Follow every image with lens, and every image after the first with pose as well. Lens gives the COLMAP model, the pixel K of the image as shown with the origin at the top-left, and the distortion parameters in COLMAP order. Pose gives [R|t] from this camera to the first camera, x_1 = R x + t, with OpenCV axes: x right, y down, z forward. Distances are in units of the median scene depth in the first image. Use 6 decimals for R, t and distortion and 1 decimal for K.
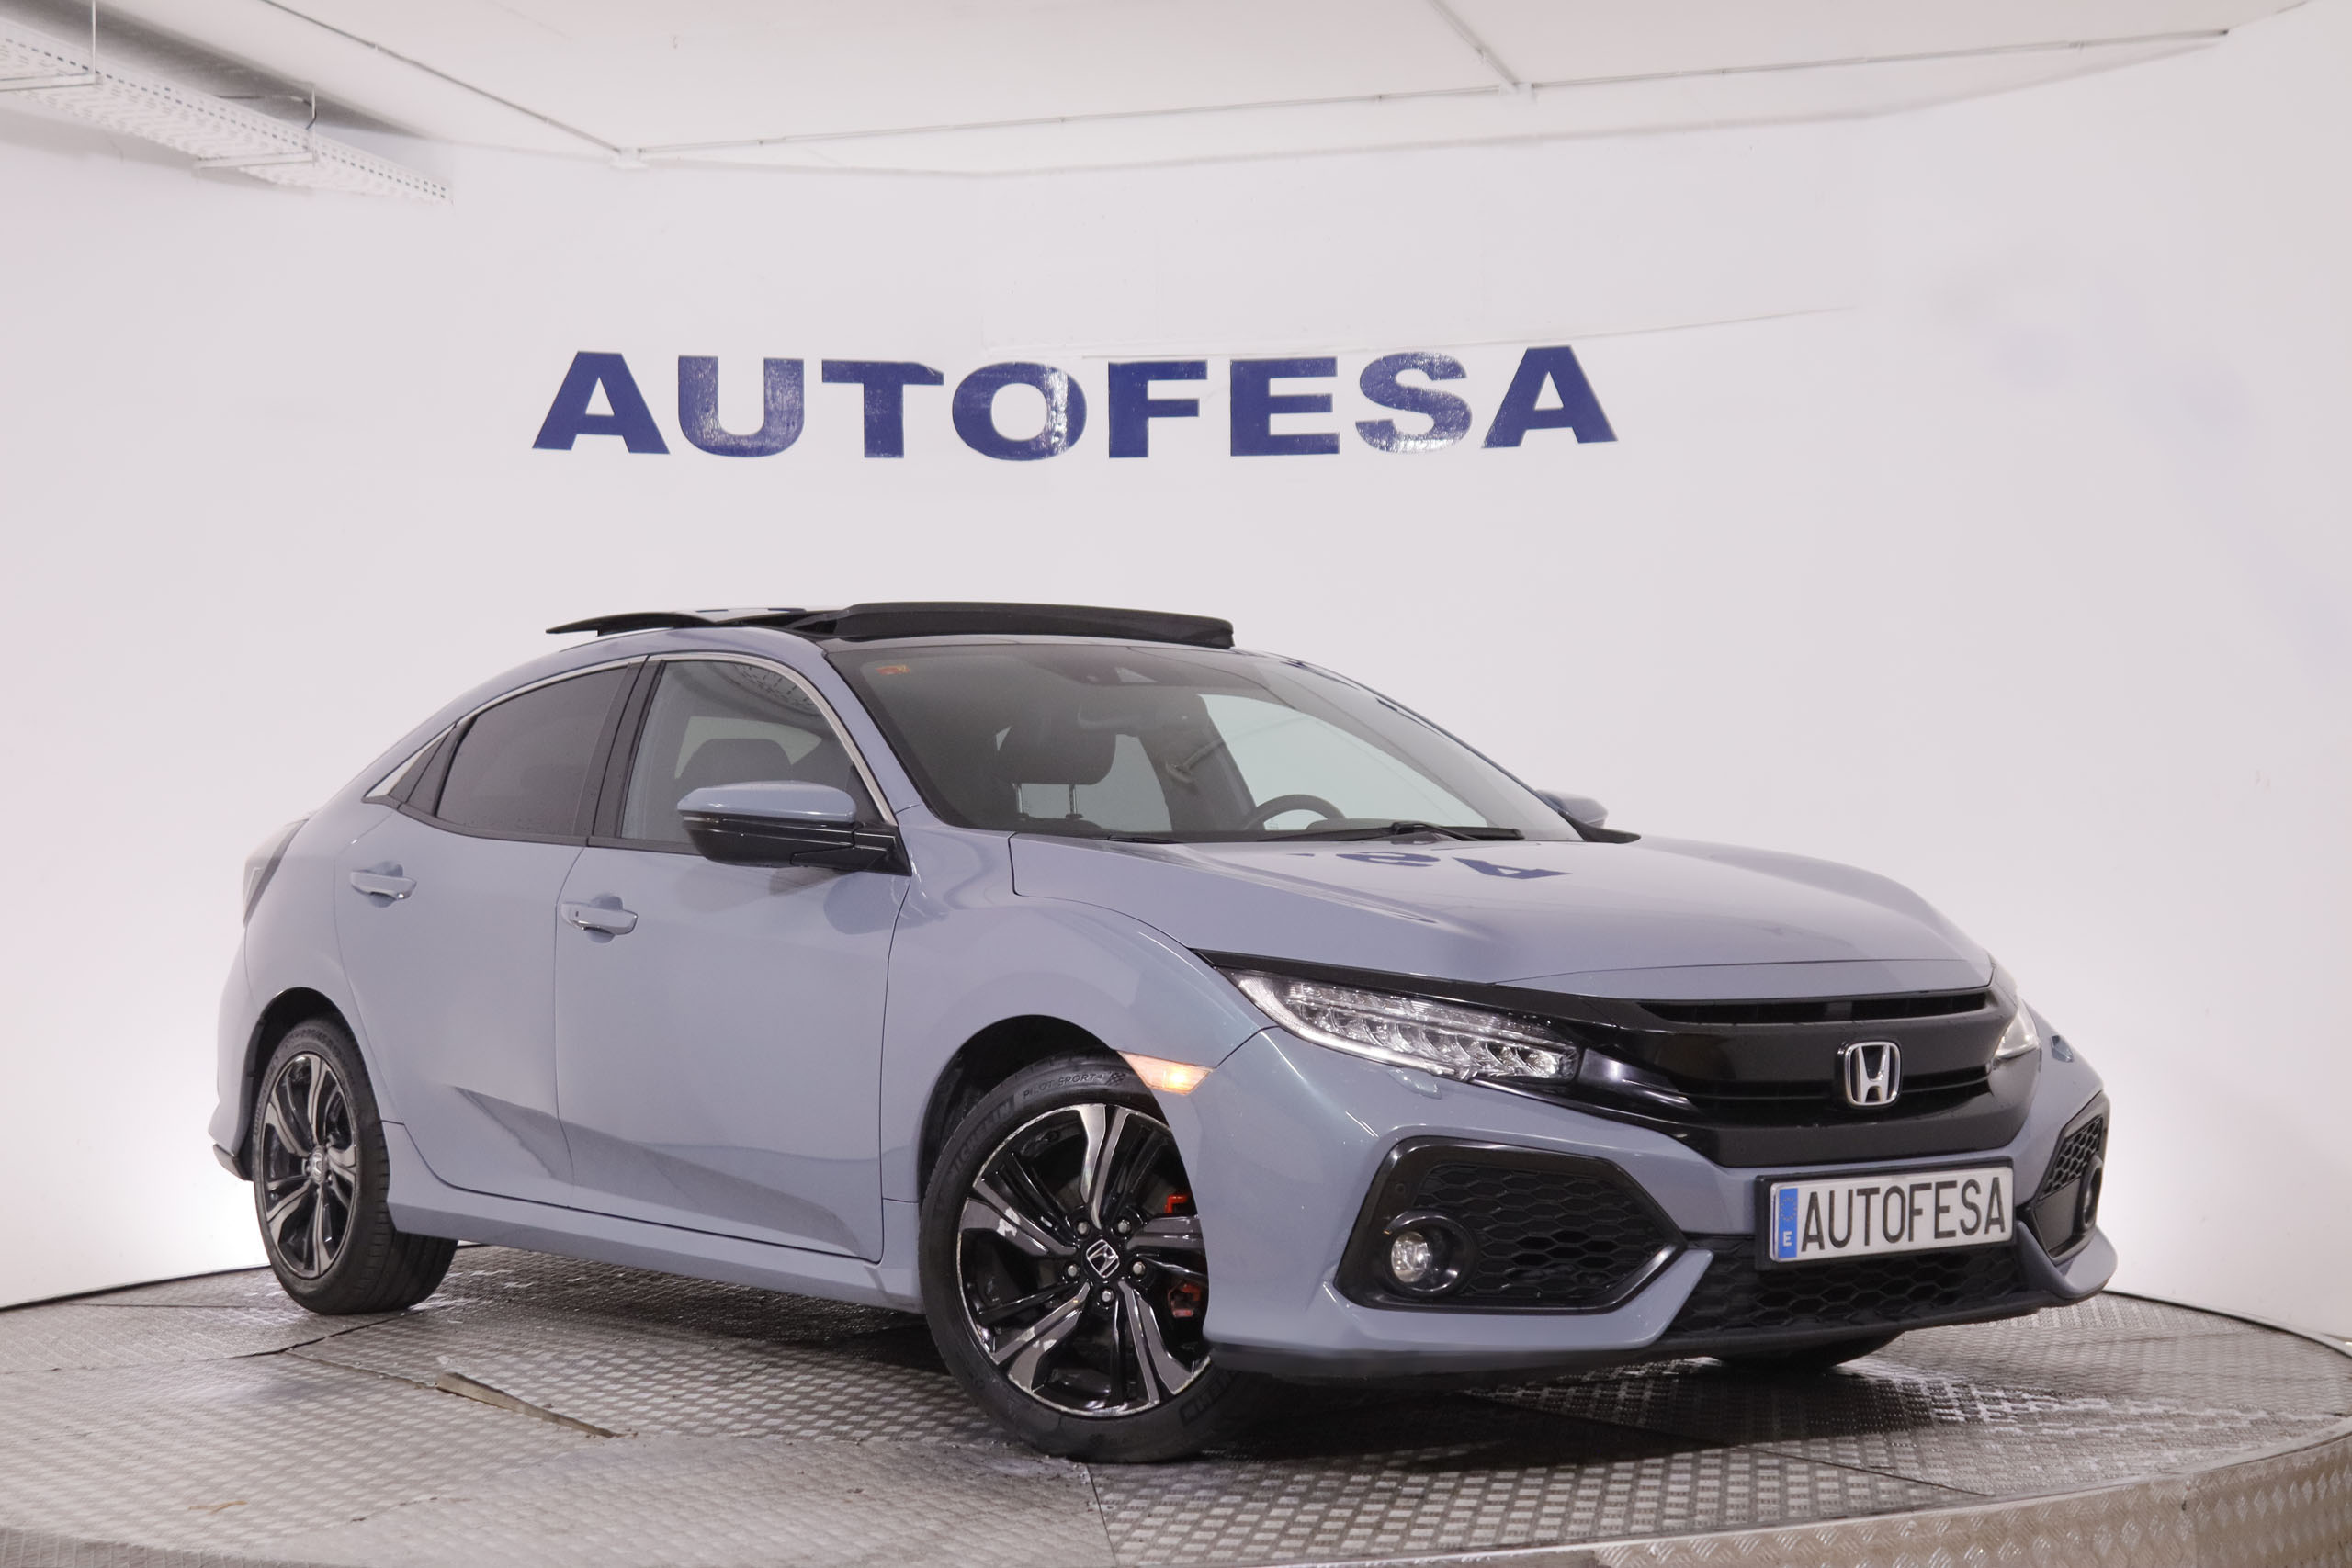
lens RADIAL K [[3722.1, 0, 1184.8], [0, 3722.1, 739.7], [0, 0, 1]] dist [0.032762, 0.000000]
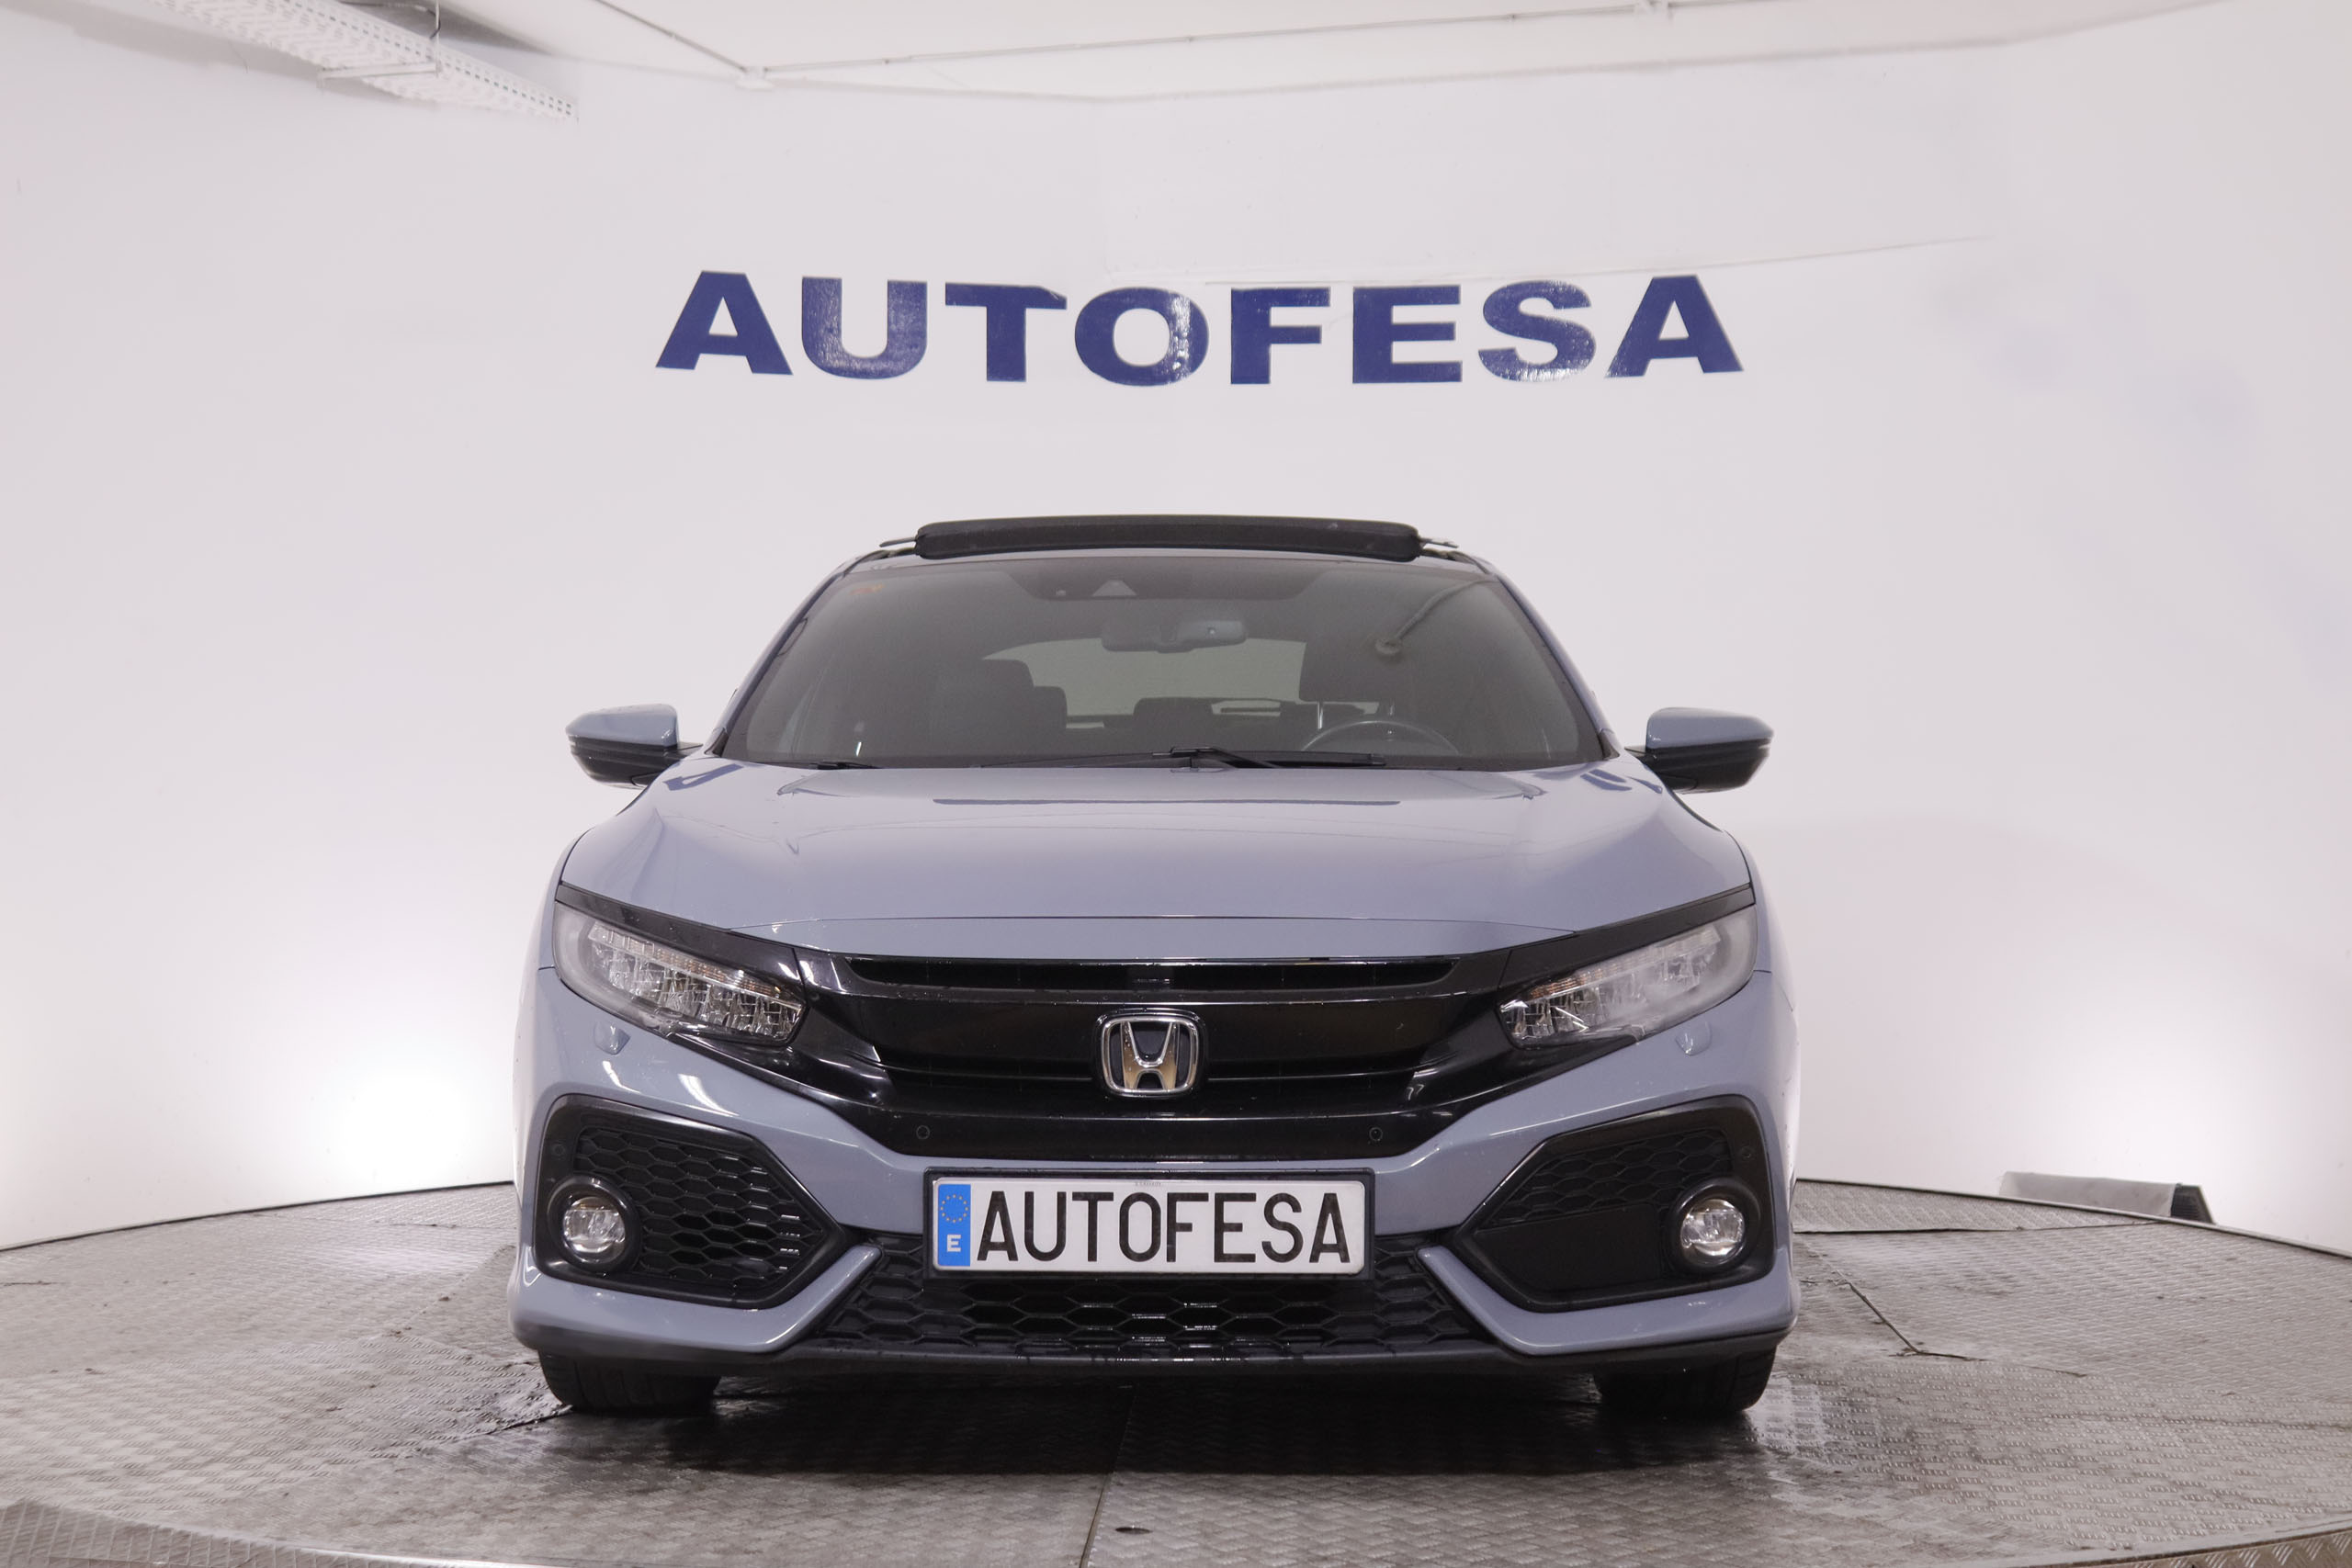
lens RADIAL K [[3314.3, 0, 1205.3], [0, 3314.3, 746.3], [0, 0, 1]] dist [0.009960, 0.000000]
pose [[0.999834, 0.011182, -0.014375, -0.013614], [-0.010922, 0.999777, 0.018066, 0.005690], [0.014574, -0.017906, 0.999733, 0.109829]]
